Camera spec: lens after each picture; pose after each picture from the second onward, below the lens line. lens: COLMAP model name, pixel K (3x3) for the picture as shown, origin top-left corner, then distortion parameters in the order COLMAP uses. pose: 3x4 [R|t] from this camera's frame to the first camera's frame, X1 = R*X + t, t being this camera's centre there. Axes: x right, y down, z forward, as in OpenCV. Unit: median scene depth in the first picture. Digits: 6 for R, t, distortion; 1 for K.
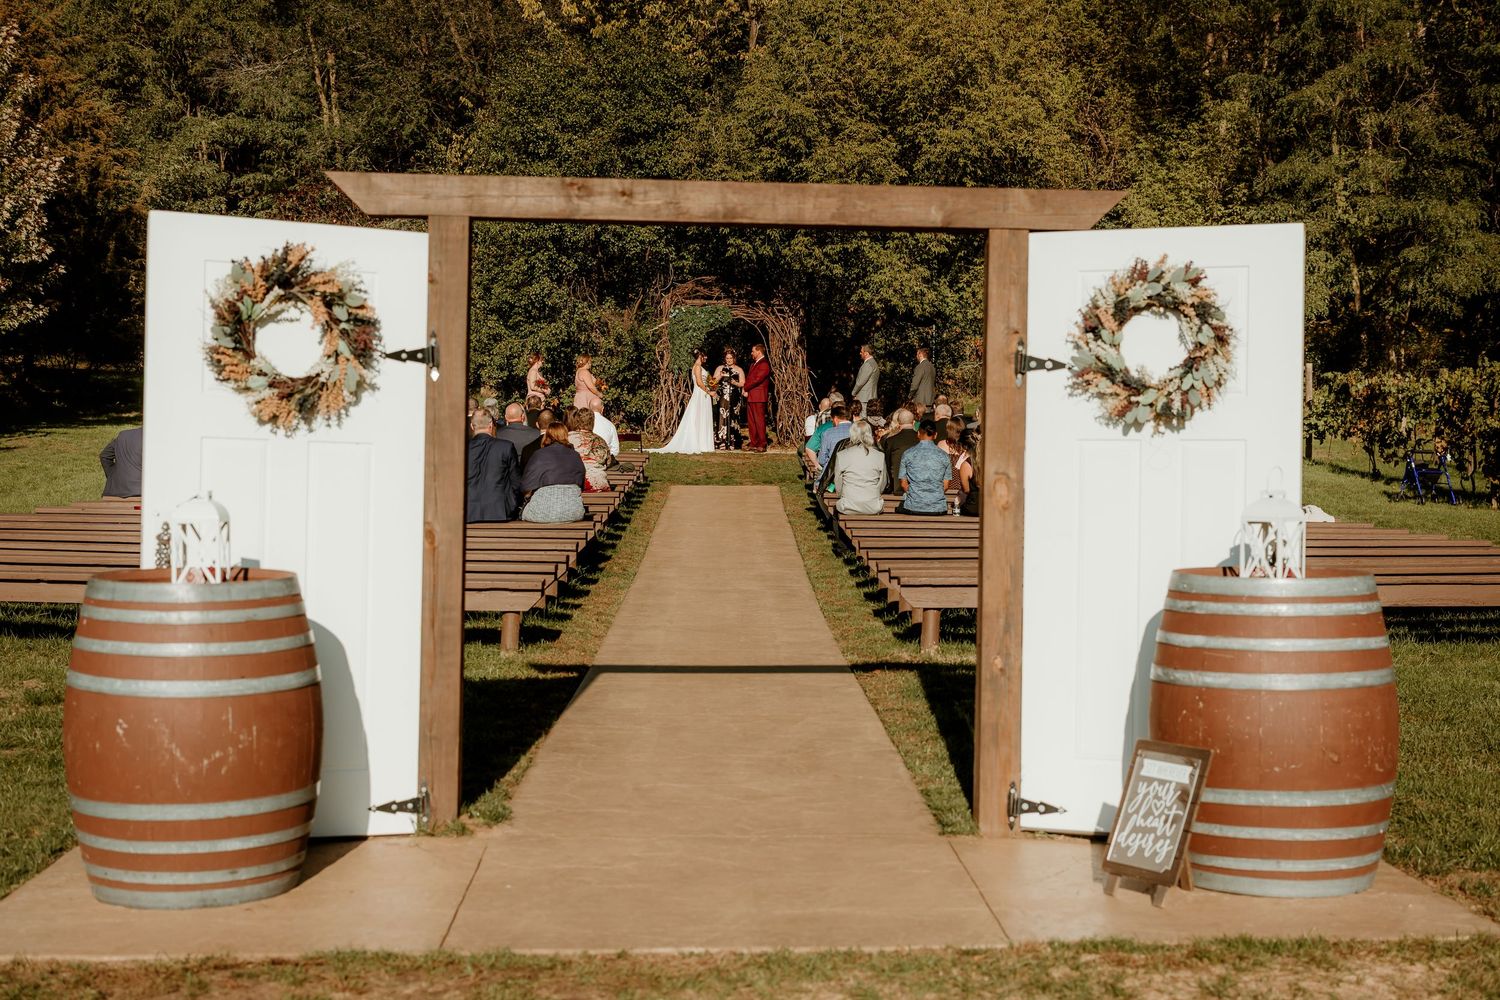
lens RADIAL K [[2026.3, 0, 755.8], [0, 2026.3, 518.1], [0, 0, 1]] dist [0.006737, 0.023913]
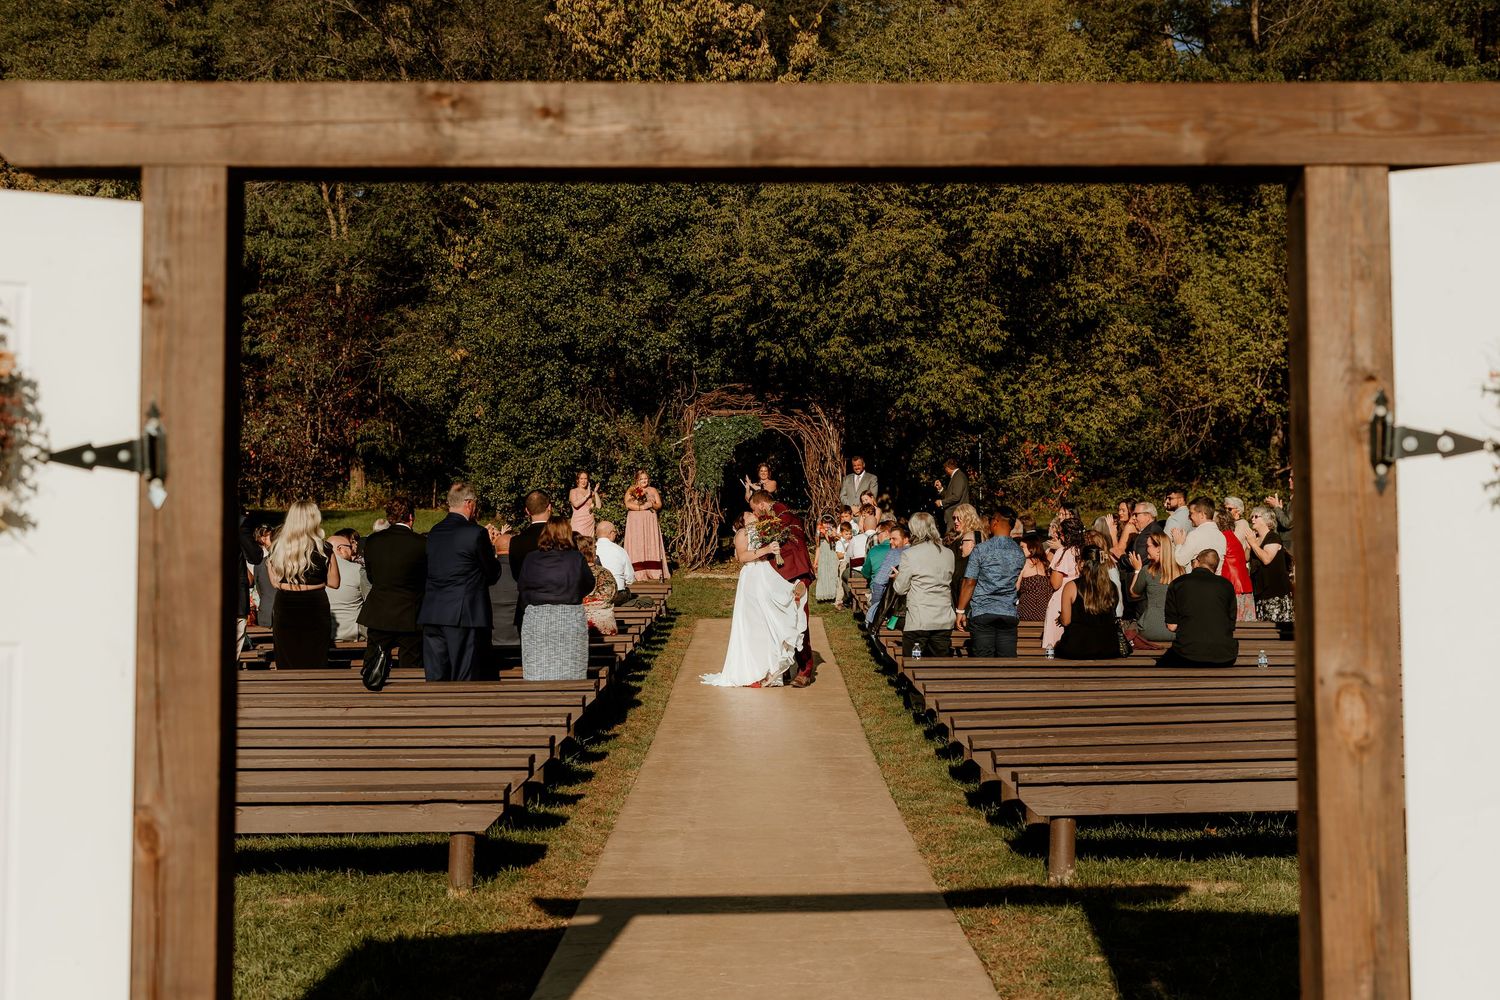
lens RADIAL K [[2026.3, 0, 755.8], [0, 2026.3, 518.1], [0, 0, 1]] dist [0.006737, 0.023913]
pose [[0.999610, -0.023269, -0.015466, -0.002087], [0.022333, 0.998055, -0.058203, -0.007164], [0.016790, 0.057835, 0.998185, 0.109828]]
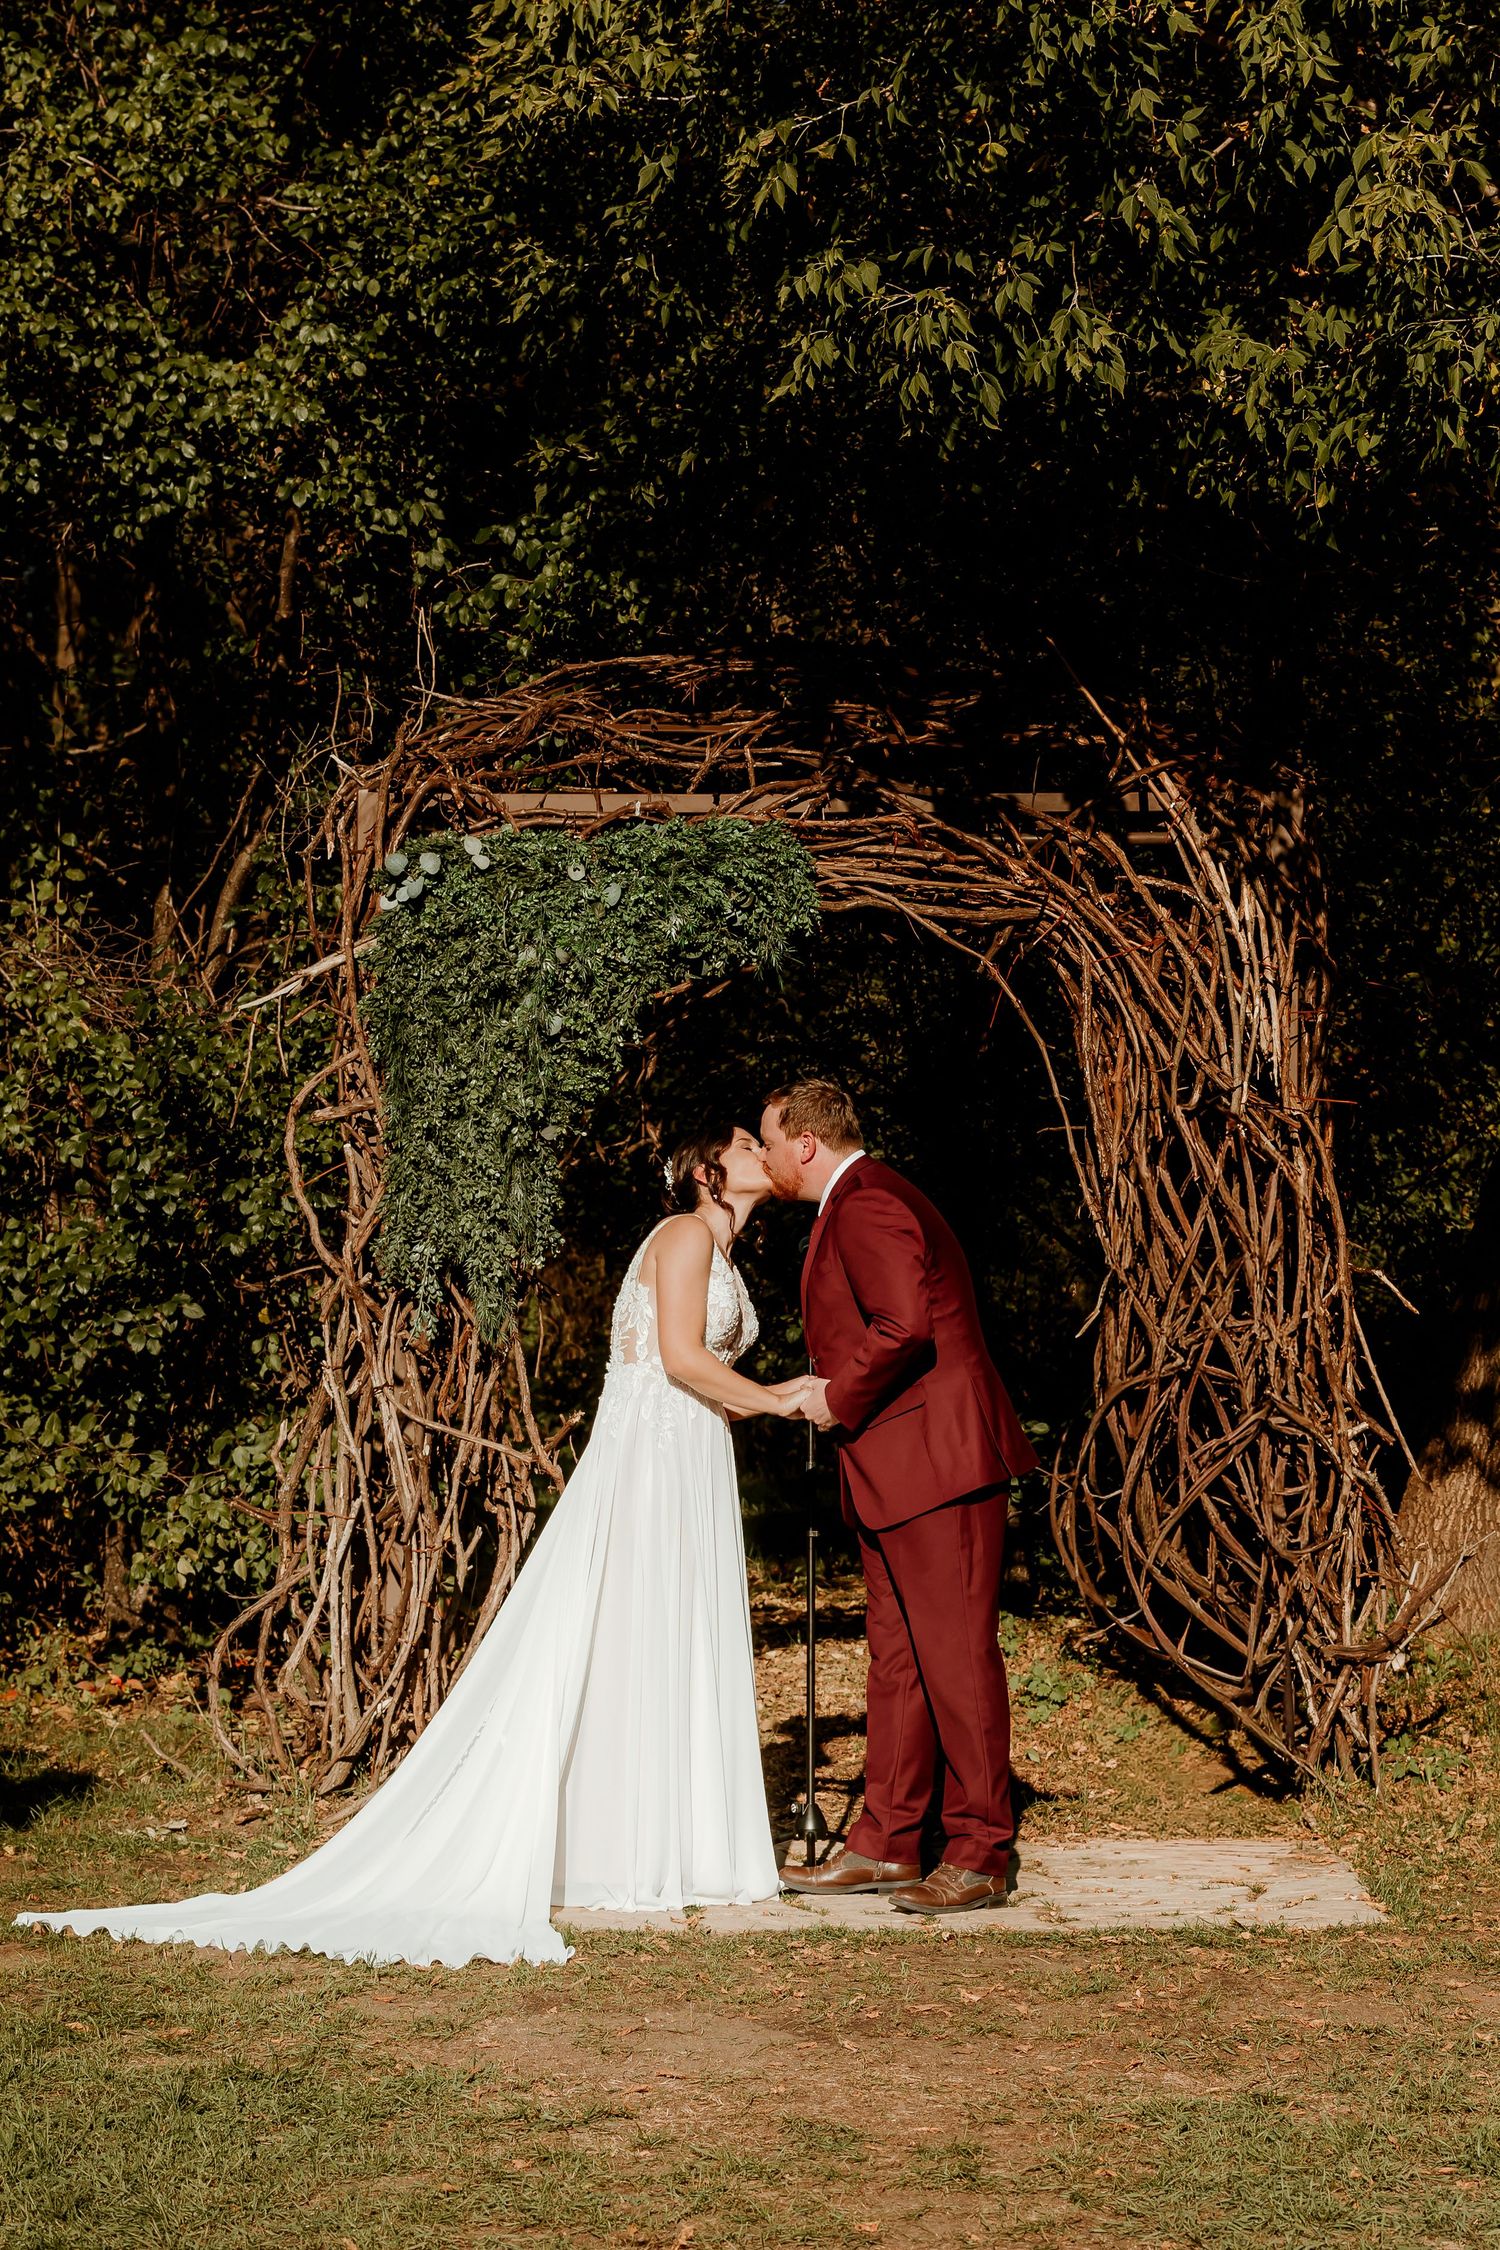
lens RADIAL K [[3039.5, 0, 712.8], [0, 3039.5, 1135.6], [0, 0, 1]] dist [0.006737, 0.023913]
pose [[0.999109, -0.019298, -0.037545, -0.012571], [0.014408, 0.991875, -0.126401, -0.060921], [0.039680, 0.125747, 0.991268, 0.860430]]
